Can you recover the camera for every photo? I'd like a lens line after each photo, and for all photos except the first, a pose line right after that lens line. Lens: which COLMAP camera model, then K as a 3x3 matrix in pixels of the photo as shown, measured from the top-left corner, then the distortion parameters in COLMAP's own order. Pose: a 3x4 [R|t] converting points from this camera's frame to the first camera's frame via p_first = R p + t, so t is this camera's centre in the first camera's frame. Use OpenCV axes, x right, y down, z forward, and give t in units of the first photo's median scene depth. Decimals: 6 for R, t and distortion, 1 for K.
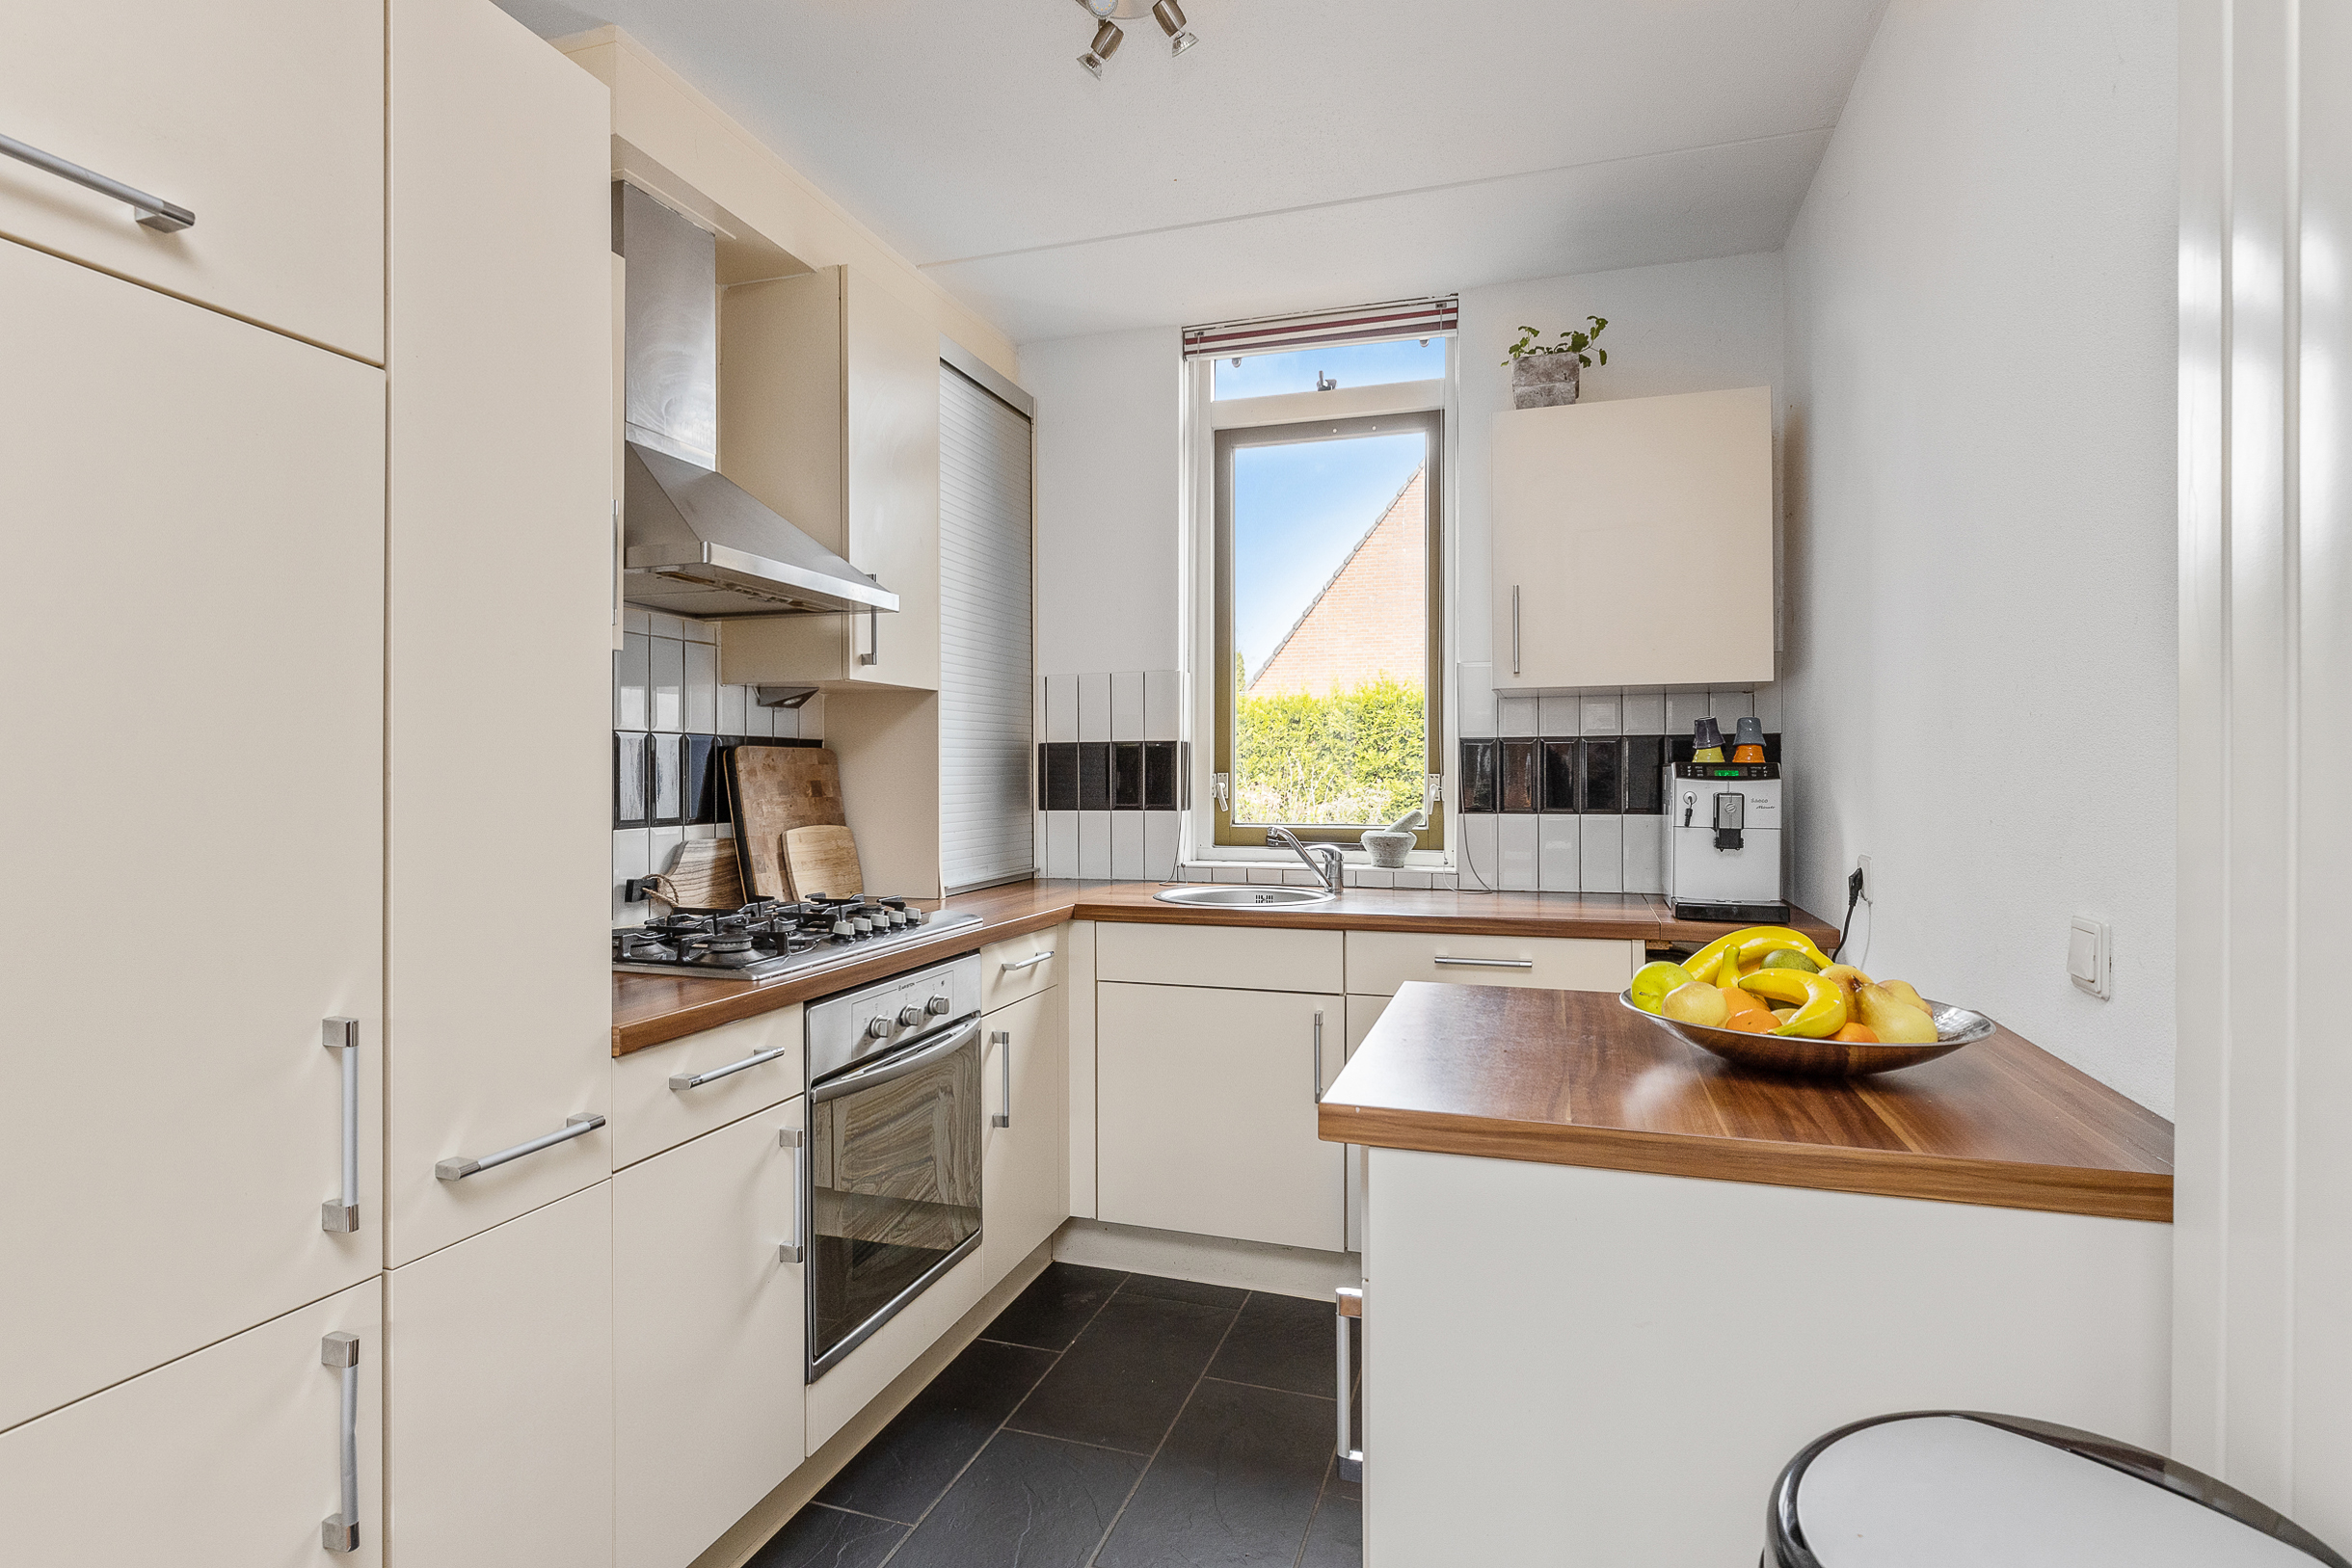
lens RADIAL K [[1222.3, 0, 1169.8], [0, 1222.3, 772.0], [0, 0, 1]] dist [-0.003545, -0.000470]
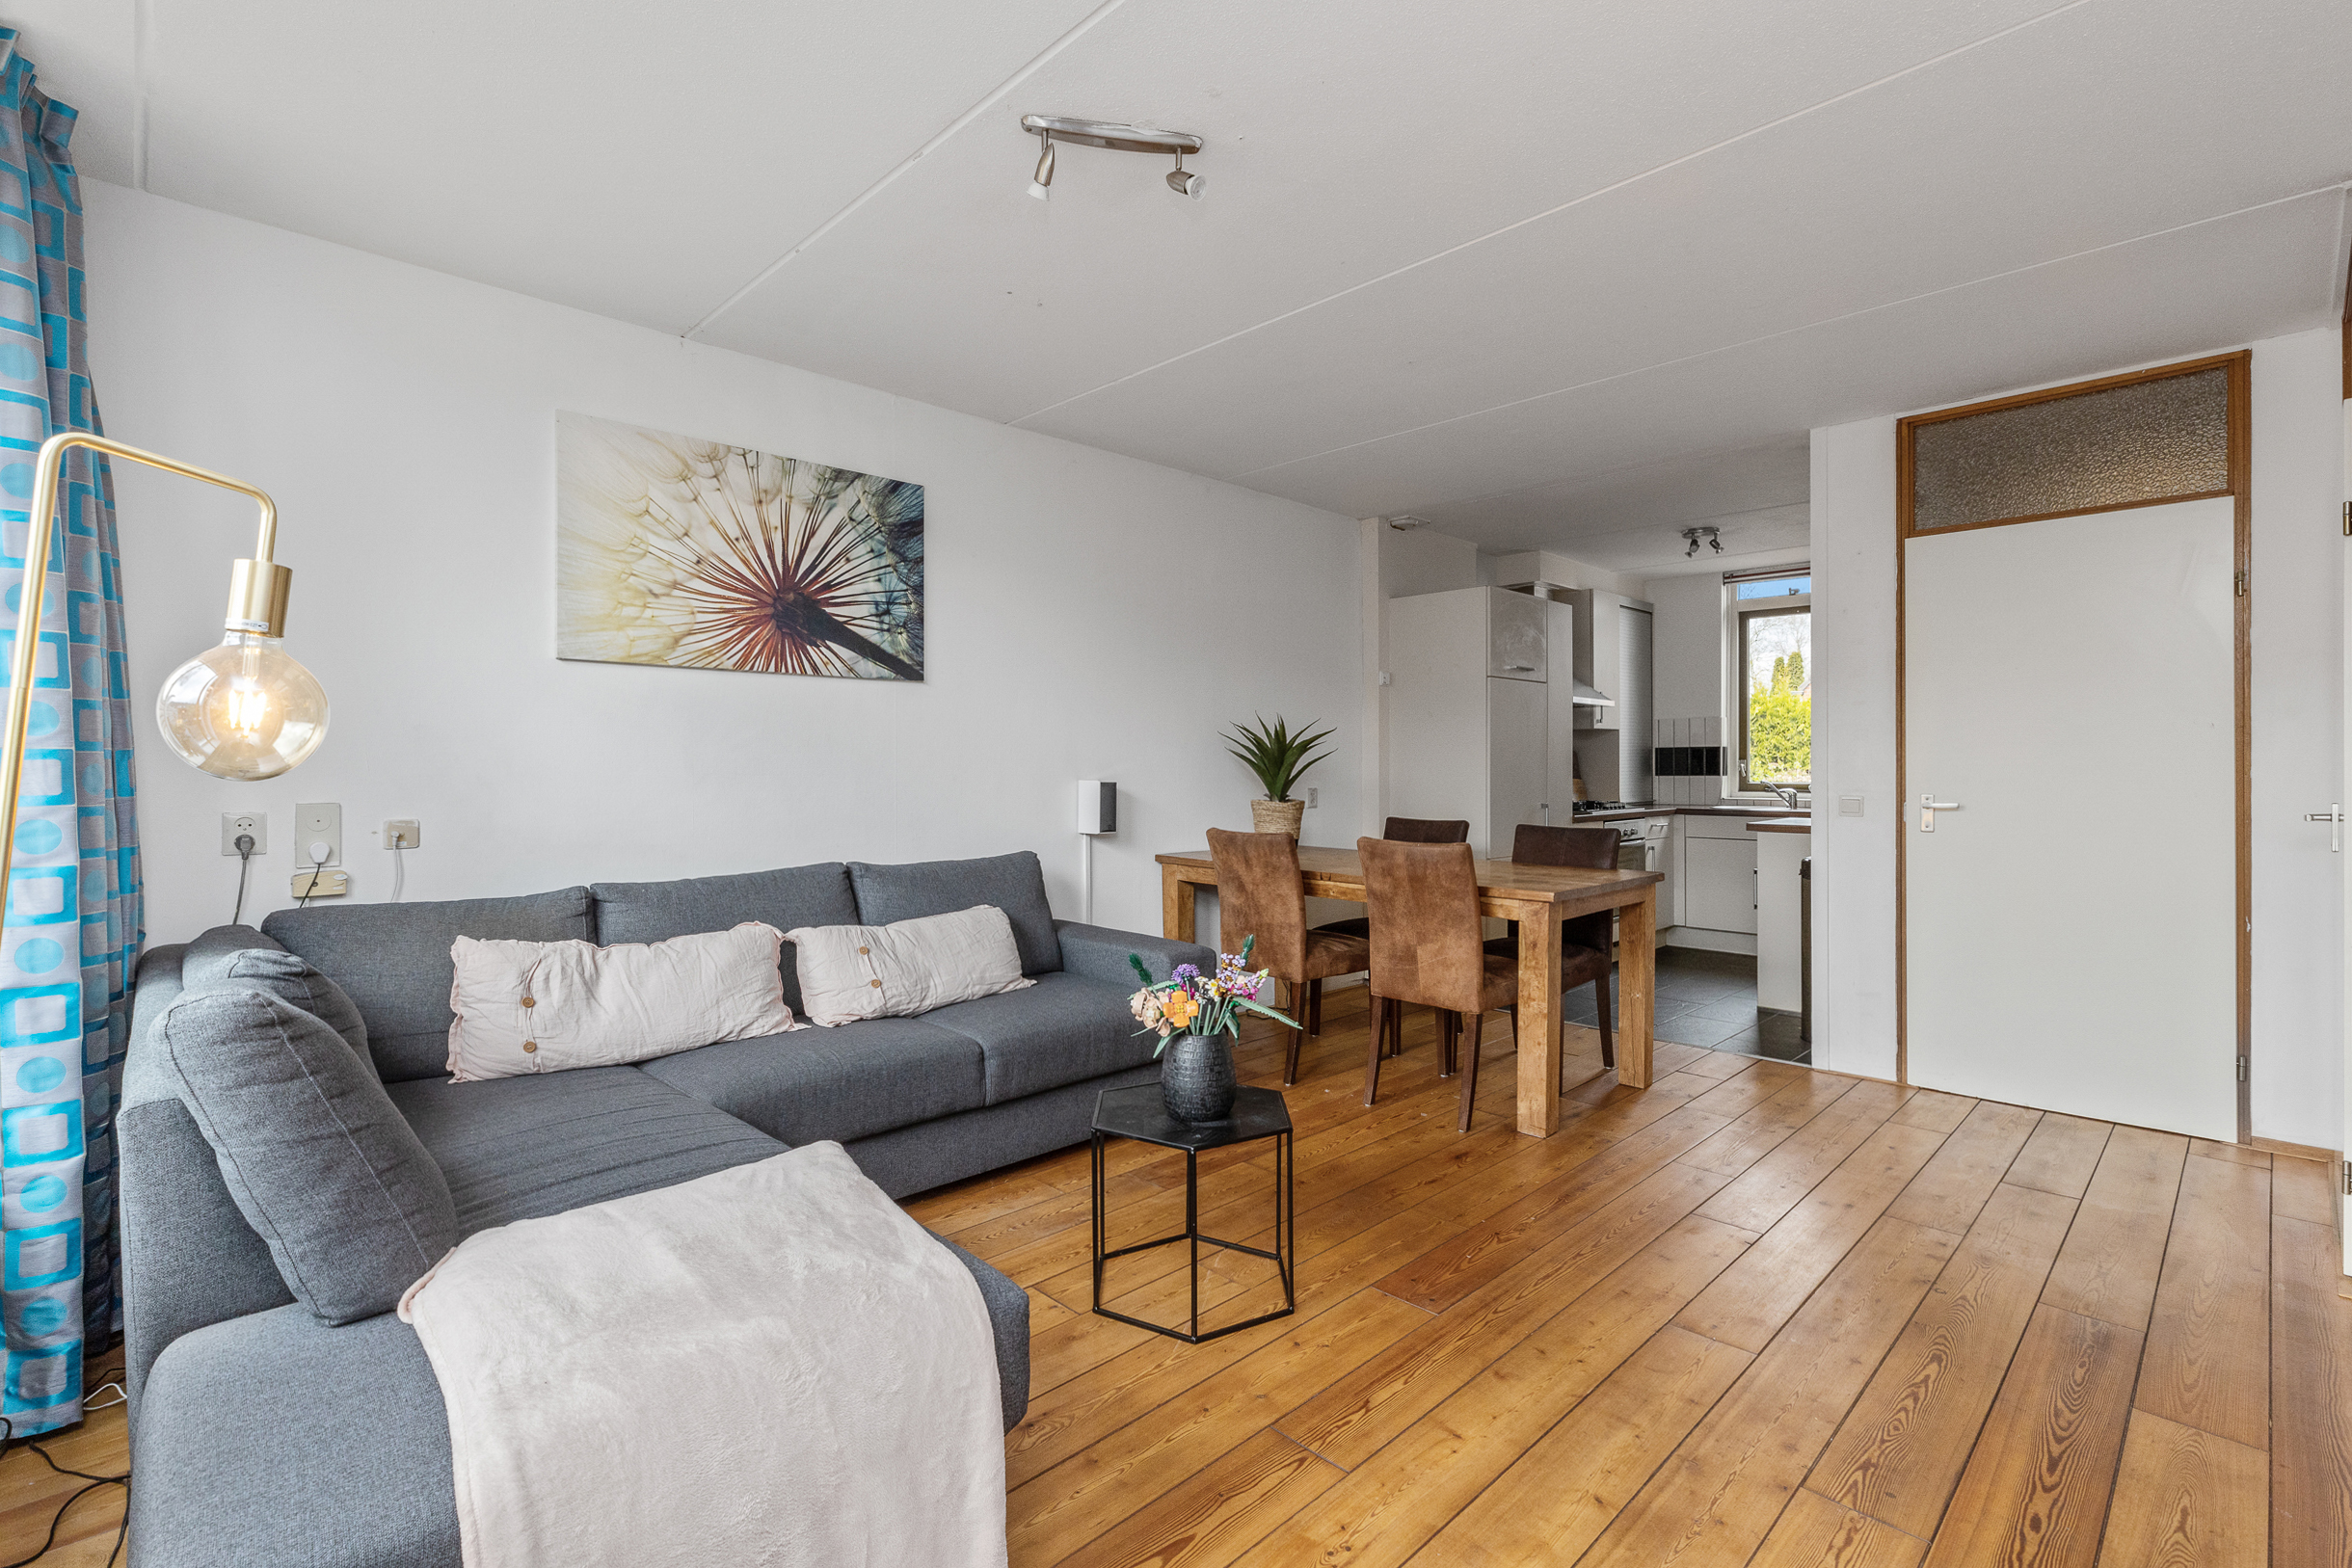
lens RADIAL K [[1053.3, 0, 1159.3], [0, 1053.3, 770.2], [0, 0, 1]] dist [0.004180, -0.001339]
pose [[0.879534, 0.001709, -0.475834, 0.028042], [0.001650, 0.999977, 0.006641, 0.007212], [0.475834, -0.006627, 0.879510, -1.713433]]
